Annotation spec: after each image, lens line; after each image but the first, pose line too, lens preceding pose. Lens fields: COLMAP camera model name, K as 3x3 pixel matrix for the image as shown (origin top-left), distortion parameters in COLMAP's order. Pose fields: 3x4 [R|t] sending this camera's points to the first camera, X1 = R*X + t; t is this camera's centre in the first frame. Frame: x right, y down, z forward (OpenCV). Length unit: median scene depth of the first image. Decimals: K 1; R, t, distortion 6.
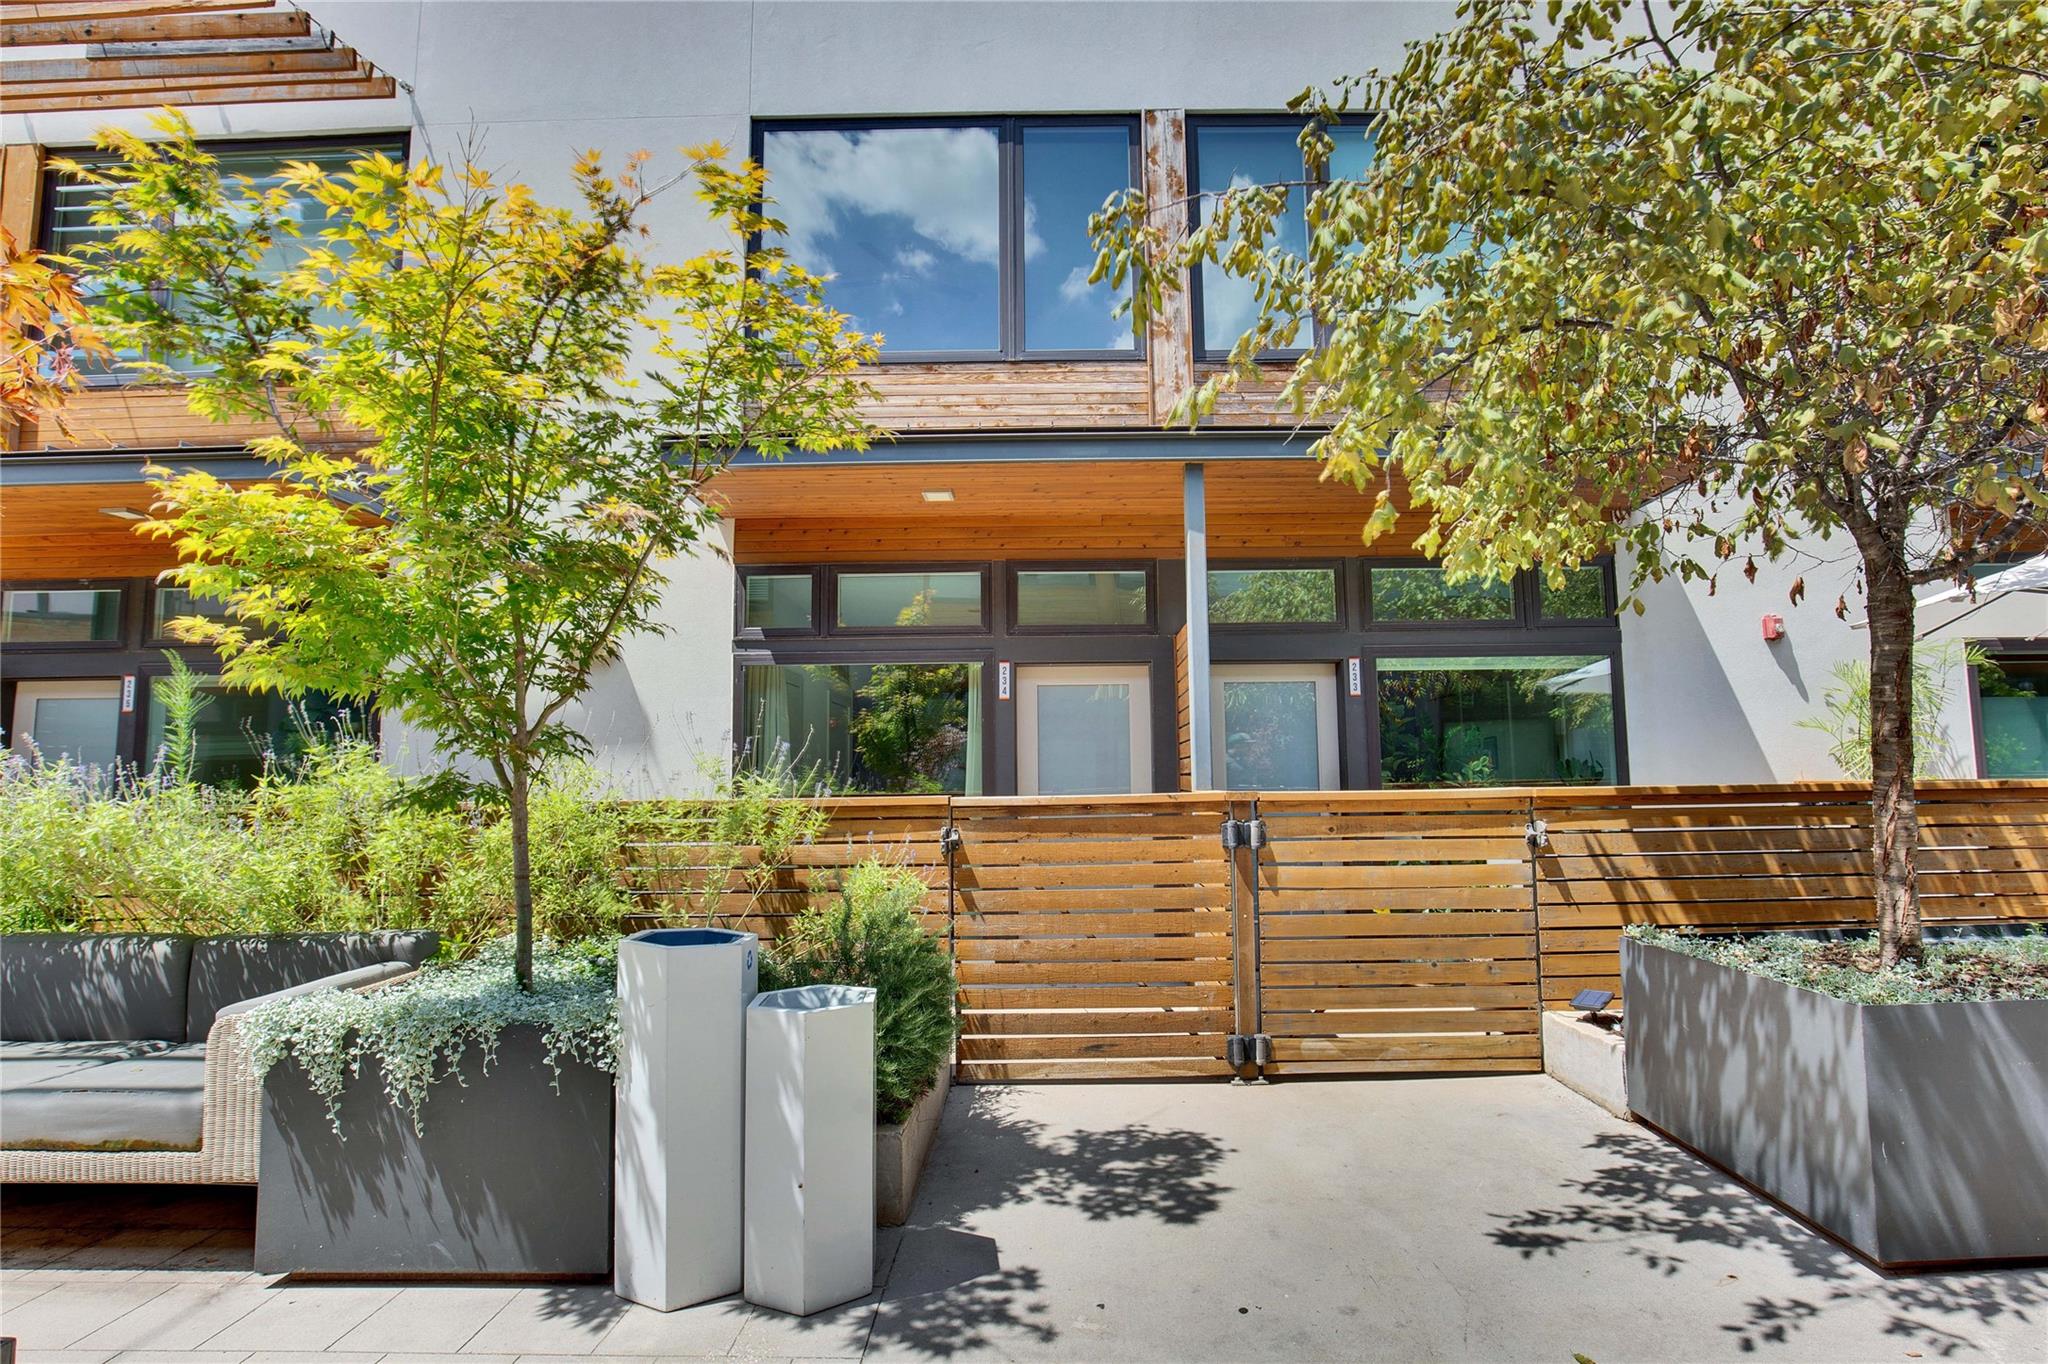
lens RADIAL K [[977.4, 0, 1024.8], [0, 977.4, 693.6], [0, 0, 1]] dist [-0.018574, 0.000612]
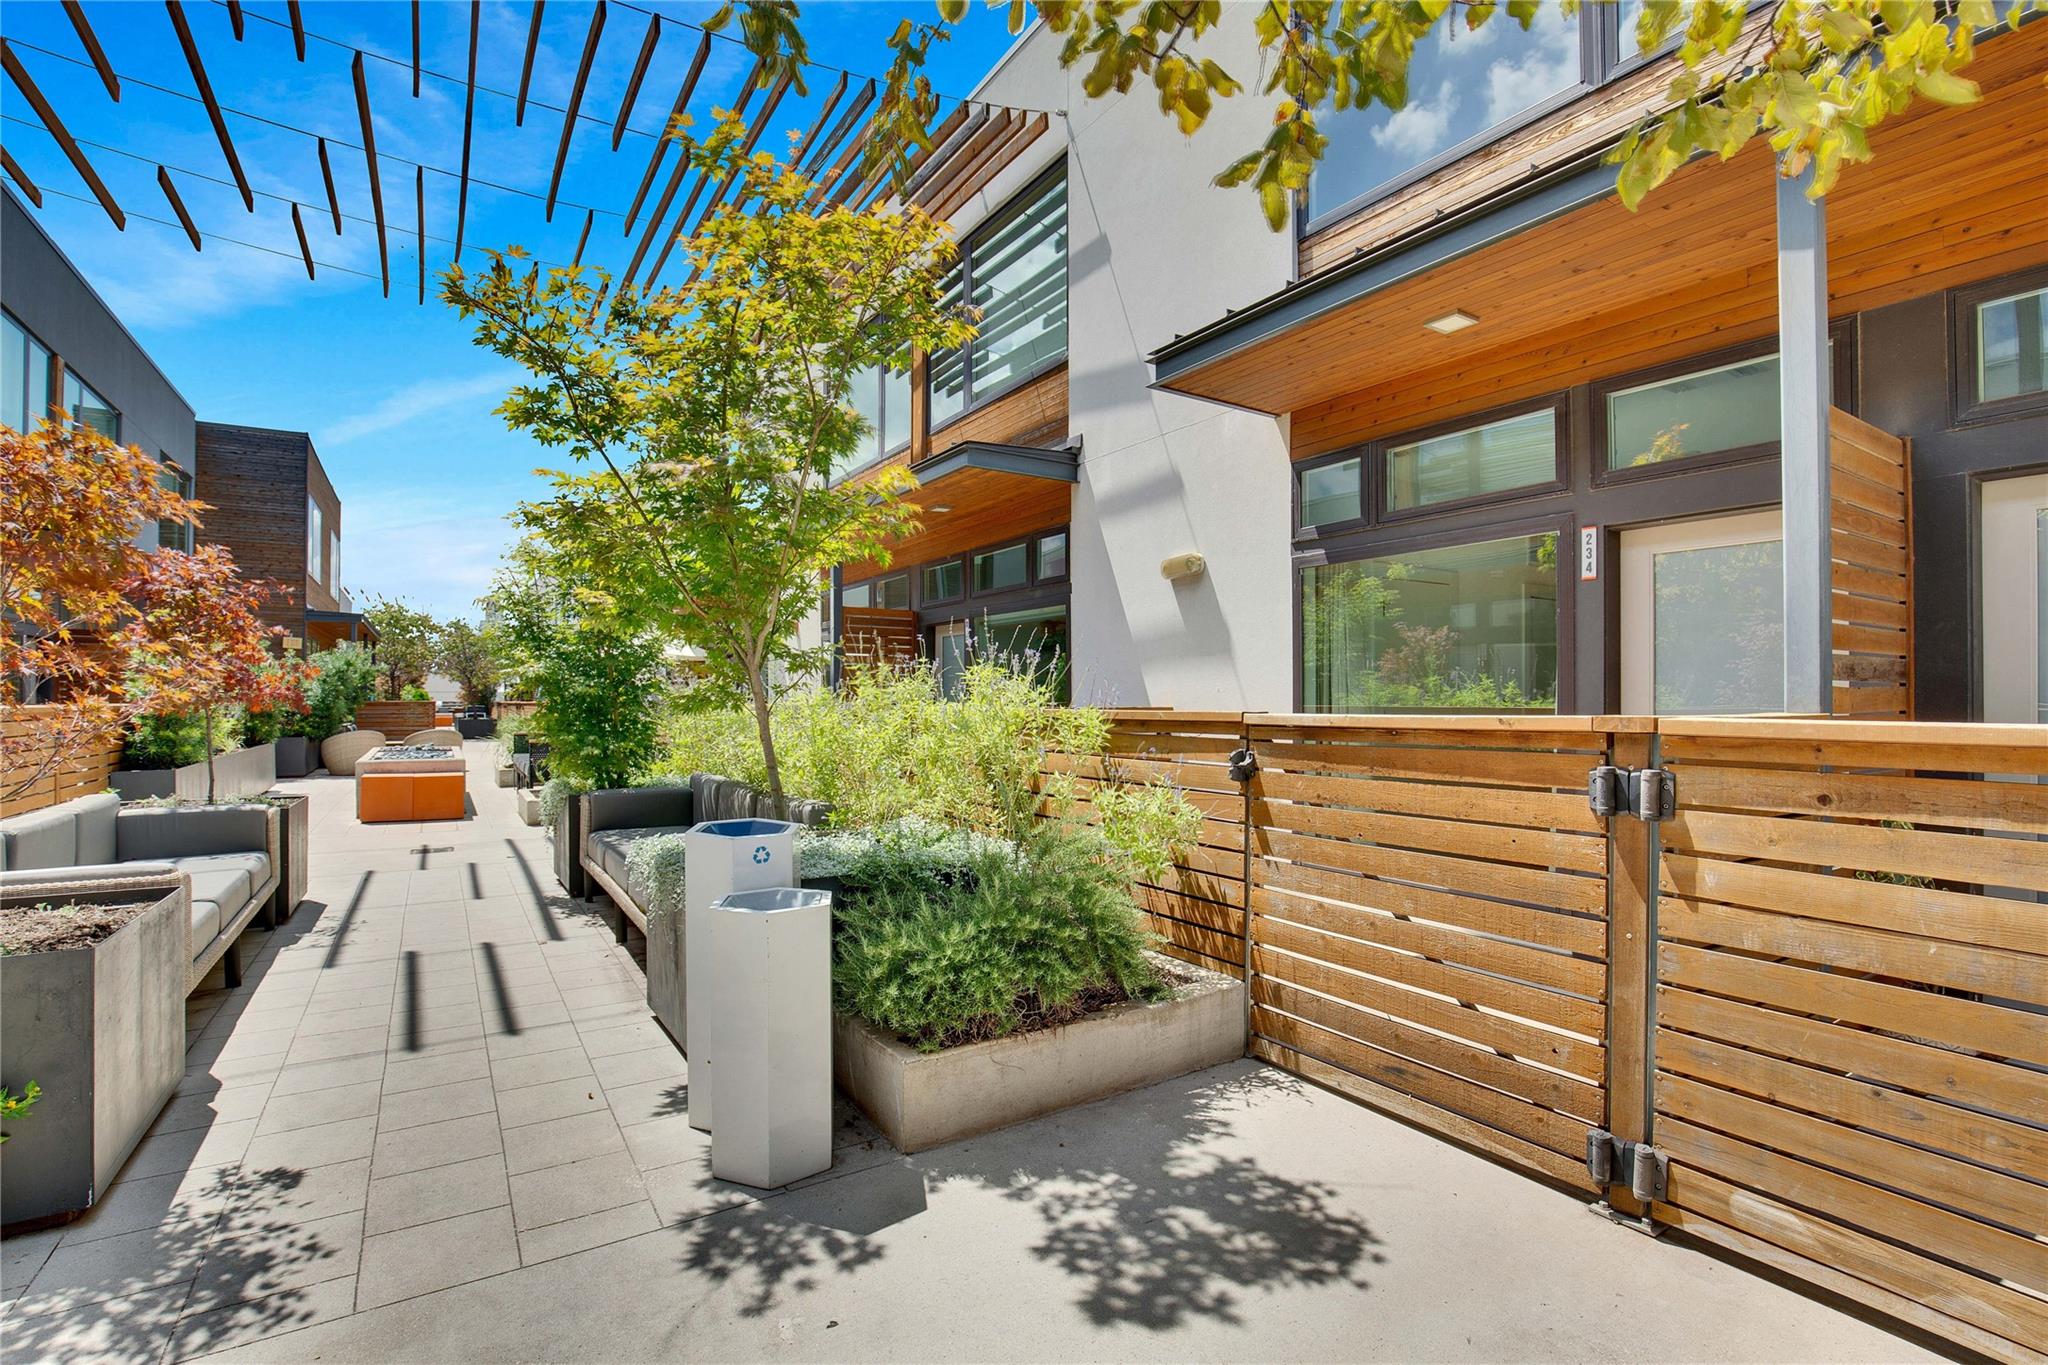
lens RADIAL K [[930.1, 0, 1019.8], [0, 930.1, 689.8], [0, 0, 1]] dist [-0.031751, 0.008788]
pose [[0.561890, 0.006135, -0.827189, 0.549594], [0.067336, 0.996315, 0.053129, 0.040162], [0.824467, -0.085552, 0.559406, 0.498550]]
